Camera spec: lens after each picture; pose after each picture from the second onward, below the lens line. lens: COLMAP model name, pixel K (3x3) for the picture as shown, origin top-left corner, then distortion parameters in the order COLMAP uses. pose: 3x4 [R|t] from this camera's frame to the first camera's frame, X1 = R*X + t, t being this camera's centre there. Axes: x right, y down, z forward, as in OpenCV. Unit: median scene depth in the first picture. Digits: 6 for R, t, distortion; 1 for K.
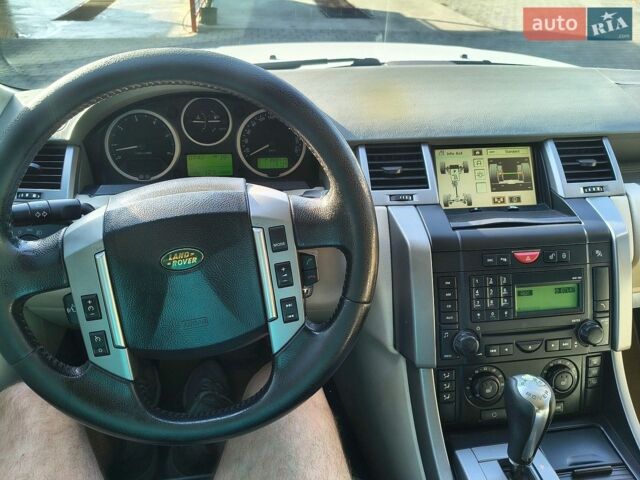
lens RADIAL K [[481.9, 0, 320.0], [0, 481.9, 240.0], [0, 0, 1]] dist [-0.003559, -0.006291]
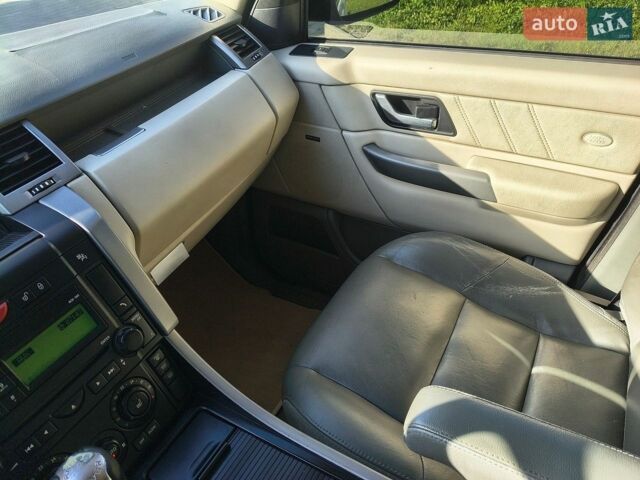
lens RADIAL K [[481.9, 0, 320.0], [0, 481.9, 240.0], [0, 0, 1]] dist [-0.003559, -0.006291]
pose [[0.605956, -0.534786, 0.588915, 0.353630], [0.493202, 0.833415, 0.249340, -0.000825], [-0.624155, 0.139365, 0.768771, 0.103759]]
